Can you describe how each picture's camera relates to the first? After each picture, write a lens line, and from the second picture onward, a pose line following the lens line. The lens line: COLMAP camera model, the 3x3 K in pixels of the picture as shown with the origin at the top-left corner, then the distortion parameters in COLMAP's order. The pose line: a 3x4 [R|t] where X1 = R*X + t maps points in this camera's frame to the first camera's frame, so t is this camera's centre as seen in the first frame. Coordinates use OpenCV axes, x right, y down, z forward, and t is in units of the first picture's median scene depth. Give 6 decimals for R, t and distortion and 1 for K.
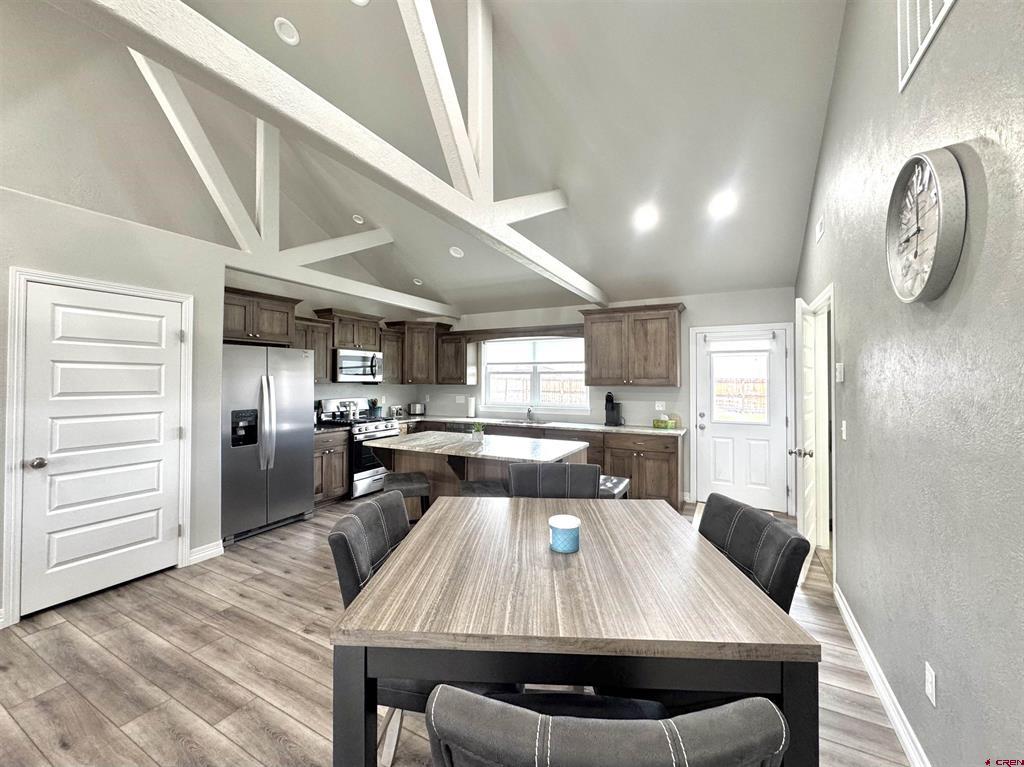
lens RADIAL K [[417.4, 0, 511.5], [0, 417.4, 374.0], [0, 0, 1]] dist [-0.000593, 0.000002]
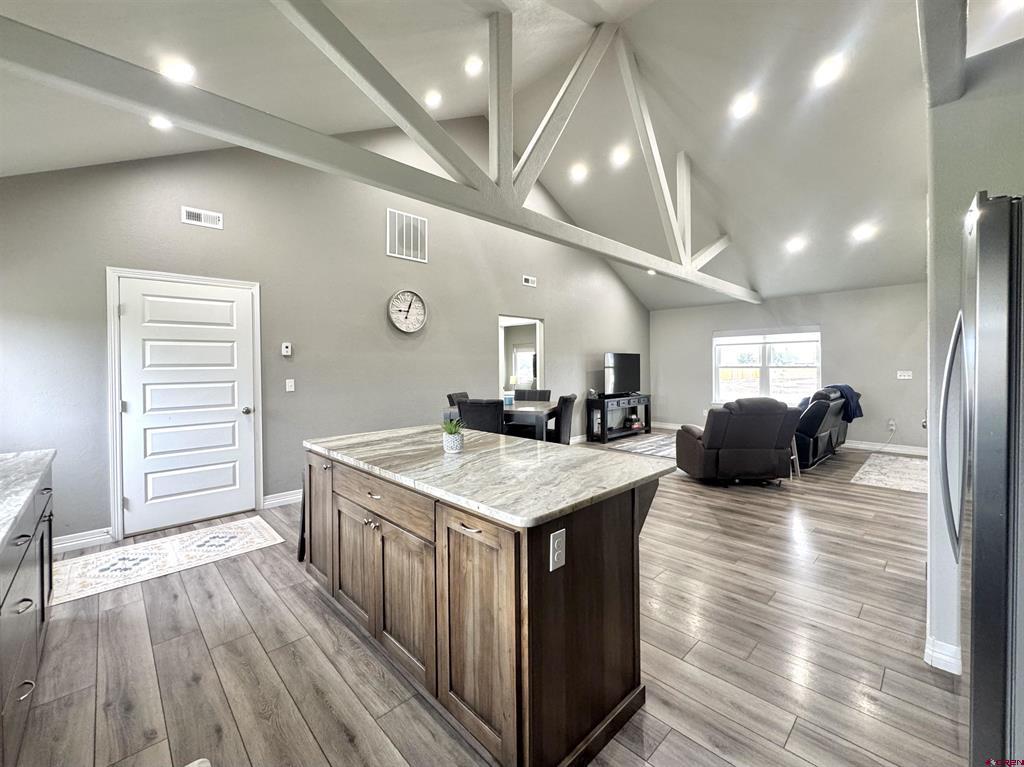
lens RADIAL K [[420.2, 0, 505.3], [0, 420.2, 369.2], [0, 0, 1]] dist [-0.001185, 0.000023]
pose [[-0.949377, 0.005390, 0.314094, -0.246866], [0.003113, 0.999965, -0.007752, 0.044353], [-0.314125, -0.006382, -0.949360, 1.161232]]
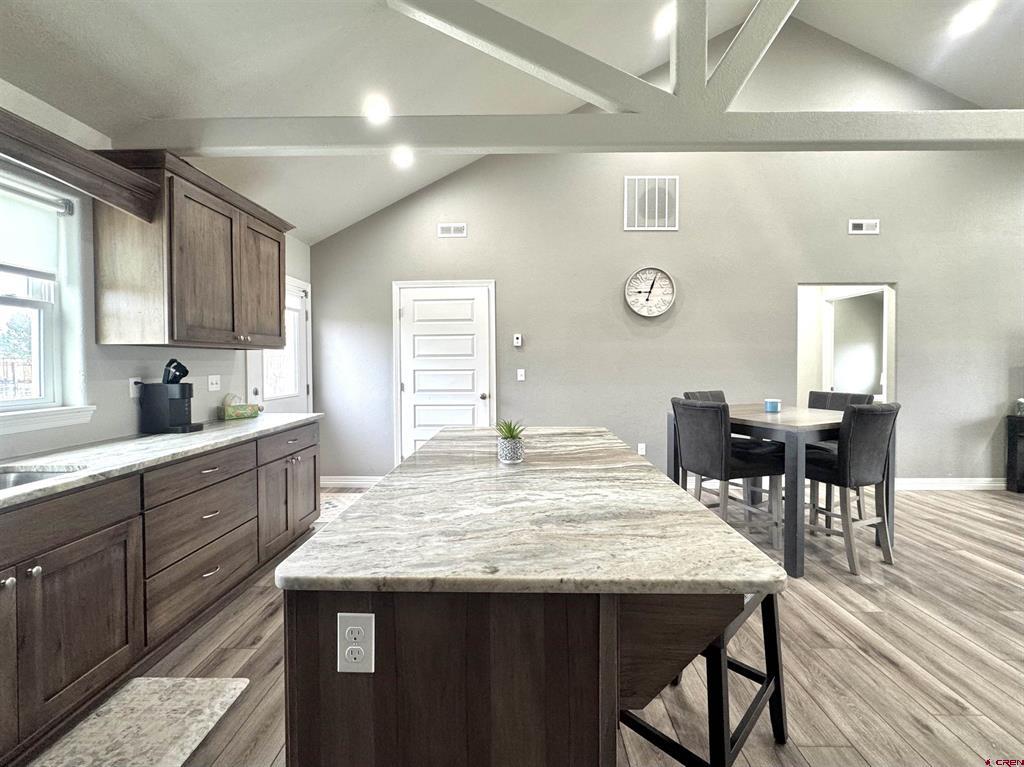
lens RADIAL K [[432.5, 0, 517.1], [0, 432.5, 370.0], [0, 0, 1]] dist [-0.000381, -0.000090]
pose [[-0.460042, -0.015588, 0.887761, -0.367555], [-0.010351, 0.999872, 0.012192, 0.047797], [-0.887837, -0.003580, -0.460144, 0.925666]]
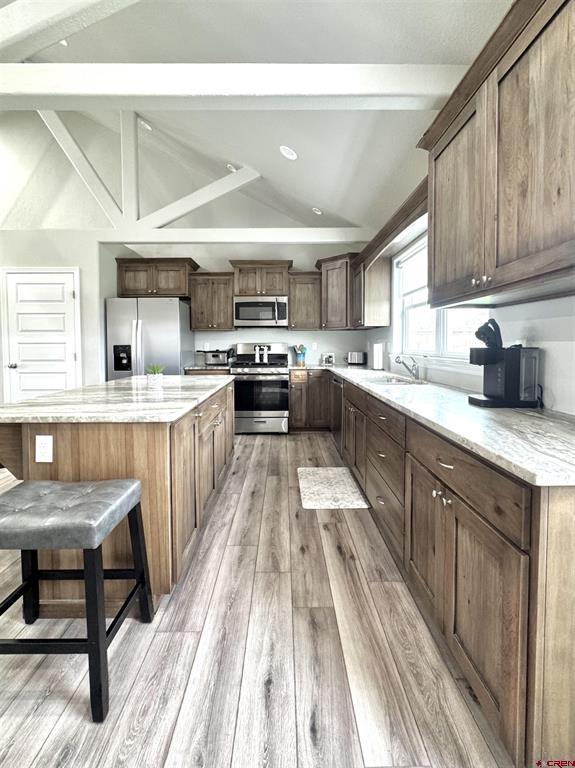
lens RADIAL K [[332.7, 0, 284.1], [0, 332.7, 355.0], [0, 0, 1]] dist [-0.000325, 0.000019]
pose [[0.471507, 0.025118, -0.881505, 0.436558], [0.018191, 0.999105, 0.038199, 0.064764], [0.881675, -0.034047, 0.470627, 0.712740]]
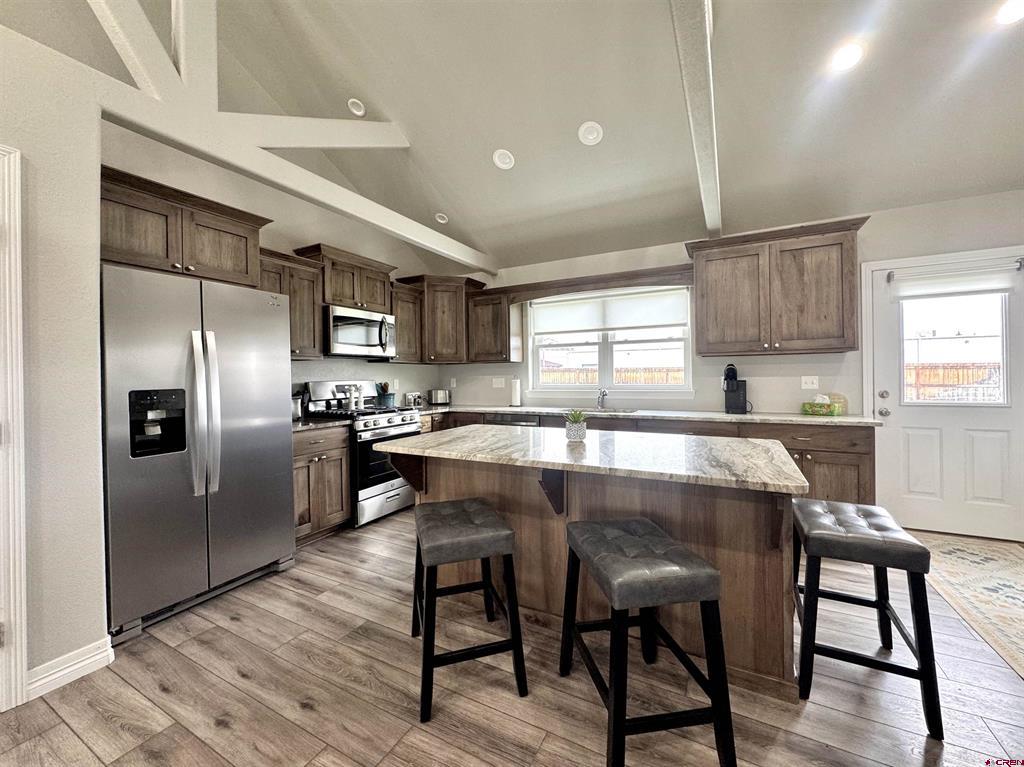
lens RADIAL K [[412.9, 0, 511.8], [0, 412.9, 377.5], [0, 0, 1]] dist [-0.000300, -0.000082]
pose [[0.999890, -0.014806, -0.000509, -0.127993], [0.014813, 0.999725, 0.018158, 0.049982], [0.000240, -0.018164, 0.999835, 0.340115]]
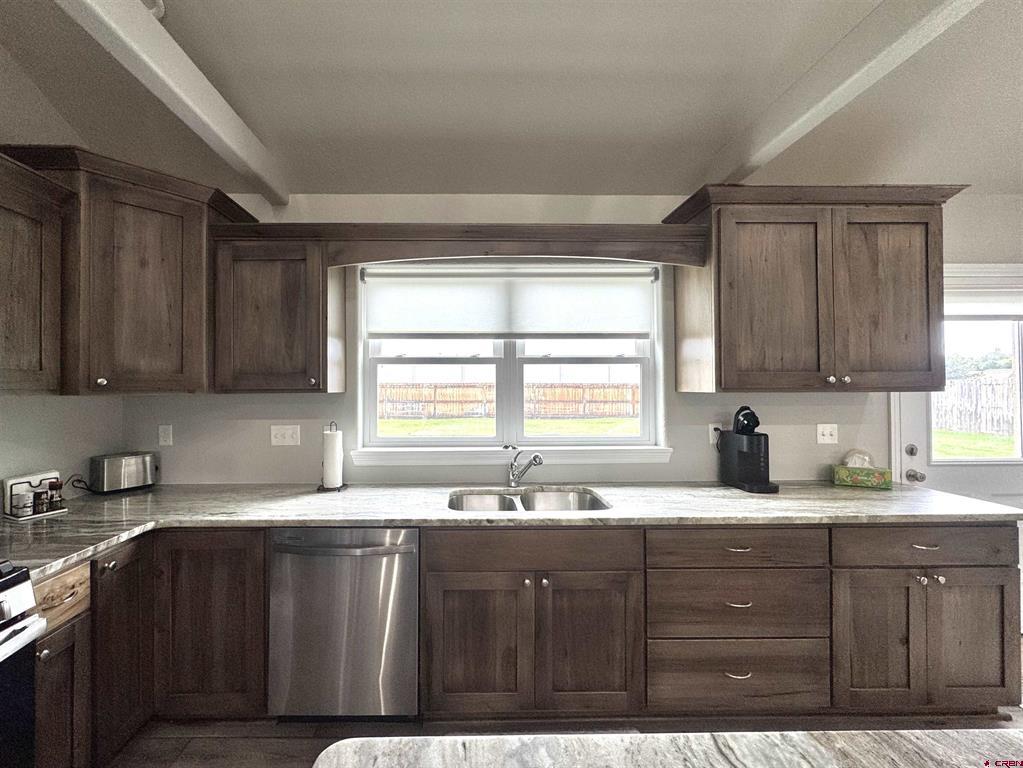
lens RADIAL K [[425.2, 0, 469.7], [0, 425.2, 381.4], [0, 0, 1]] dist [-0.001571, -0.000063]
pose [[0.877554, 0.000368, 0.479478, -0.206013], [-0.001507, 0.999997, 0.001991, 0.019667], [-0.479476, -0.002470, 0.877552, 0.801567]]
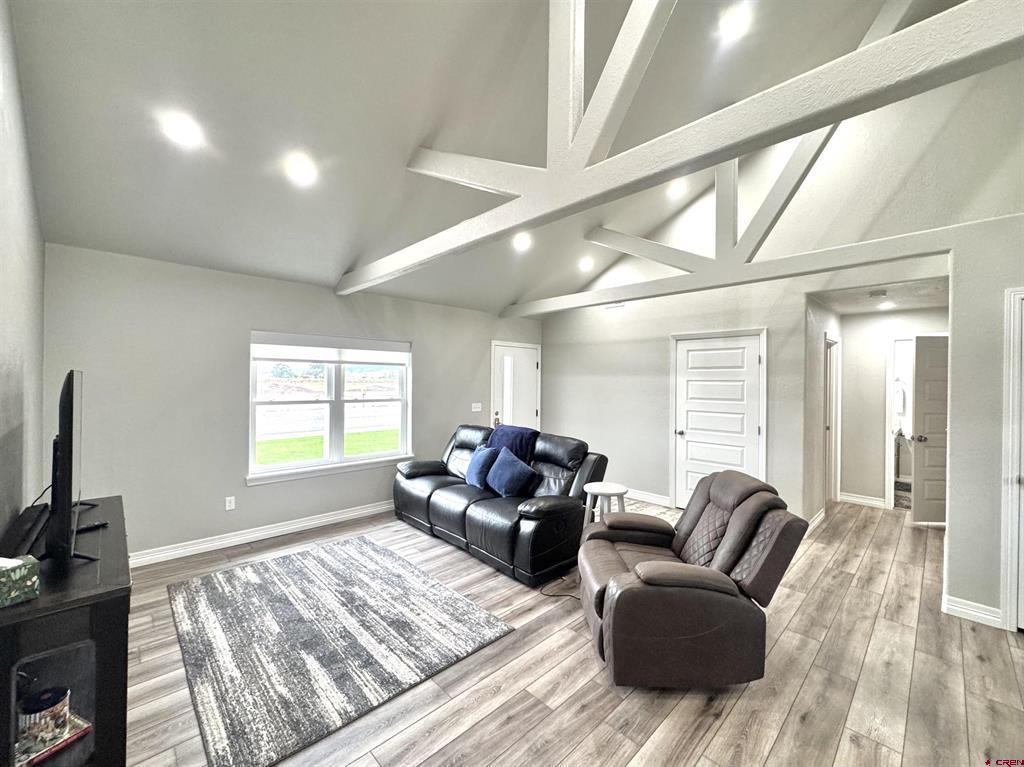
lens RADIAL K [[415.9, 0, 512.0], [0, 415.9, 383.5], [0, 0, 1]] dist [-0.000142, 0.000057]
pose [[-0.309057, 0.002752, -0.951039, 0.088715], [0.003115, 0.999993, 0.001881, -0.011910], [0.951038, -0.002381, -0.309064, 0.066000]]
